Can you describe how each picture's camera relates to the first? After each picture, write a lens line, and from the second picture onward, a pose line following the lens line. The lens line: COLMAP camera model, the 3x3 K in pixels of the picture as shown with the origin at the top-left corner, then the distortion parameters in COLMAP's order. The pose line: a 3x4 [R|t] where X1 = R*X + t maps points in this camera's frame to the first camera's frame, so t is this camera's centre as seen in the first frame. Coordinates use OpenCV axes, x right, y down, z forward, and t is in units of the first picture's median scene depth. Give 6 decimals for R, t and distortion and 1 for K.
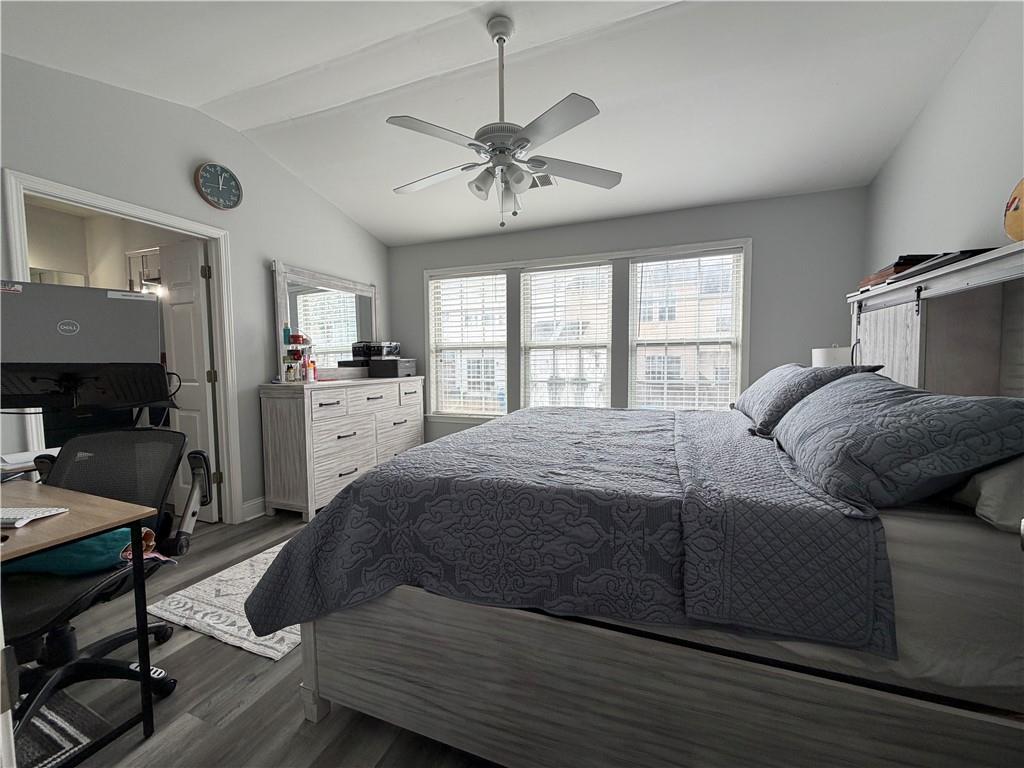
lens RADIAL K [[408.3, 0, 513.7], [0, 408.3, 383.4], [0, 0, 1]] dist [-0.001458, -0.000241]
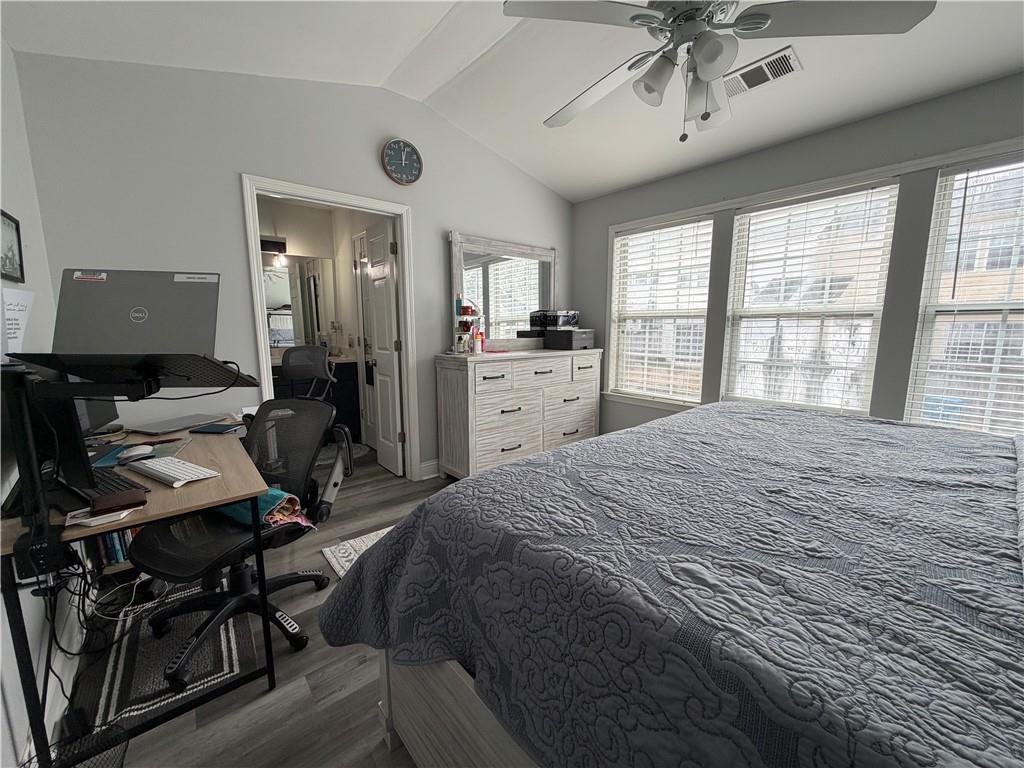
lens RADIAL K [[408.3, 0, 510.7], [0, 408.3, 383.4], [0, 0, 1]] dist [-0.001458, -0.000241]
pose [[0.874271, 0.075886, -0.479469, 0.051986], [-0.034087, 0.994864, 0.095304, -0.030110], [0.484239, -0.066978, 0.872368, 0.175622]]
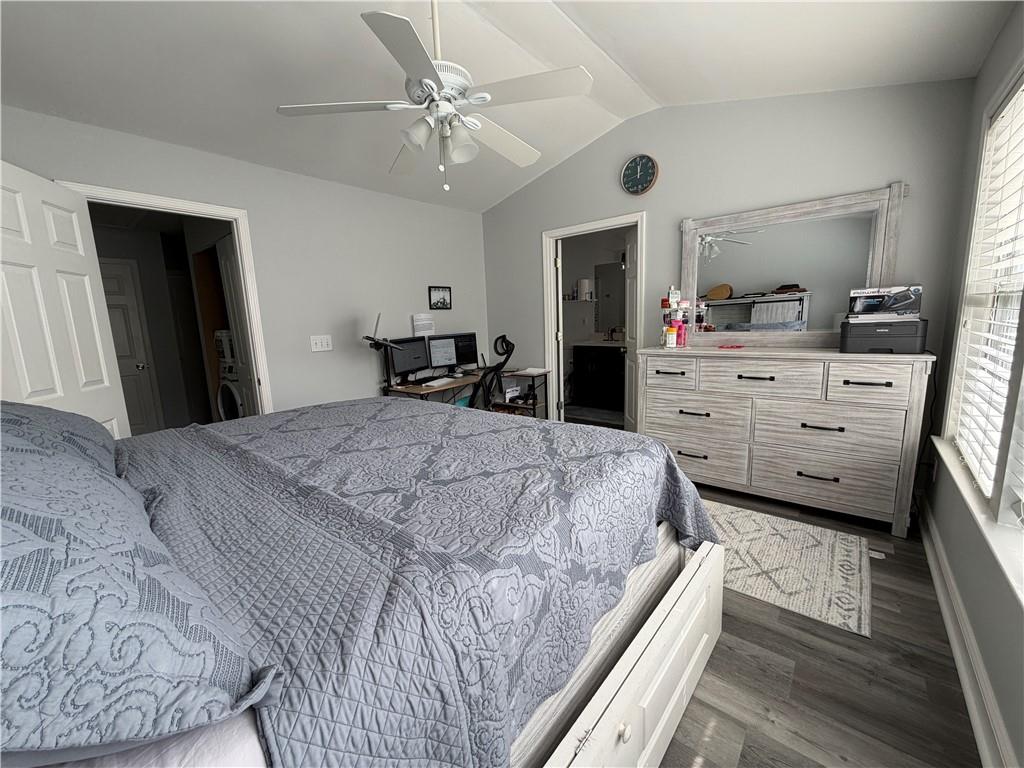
lens RADIAL K [[408.3, 0, 508.9], [0, 408.3, 386.0], [0, 0, 1]] dist [-0.001458, -0.000241]
pose [[-0.340774, 0.177209, -0.923293, 0.550749], [-0.010494, 0.981297, 0.192215, -0.097734], [0.940087, 0.075191, -0.332541, 0.989786]]
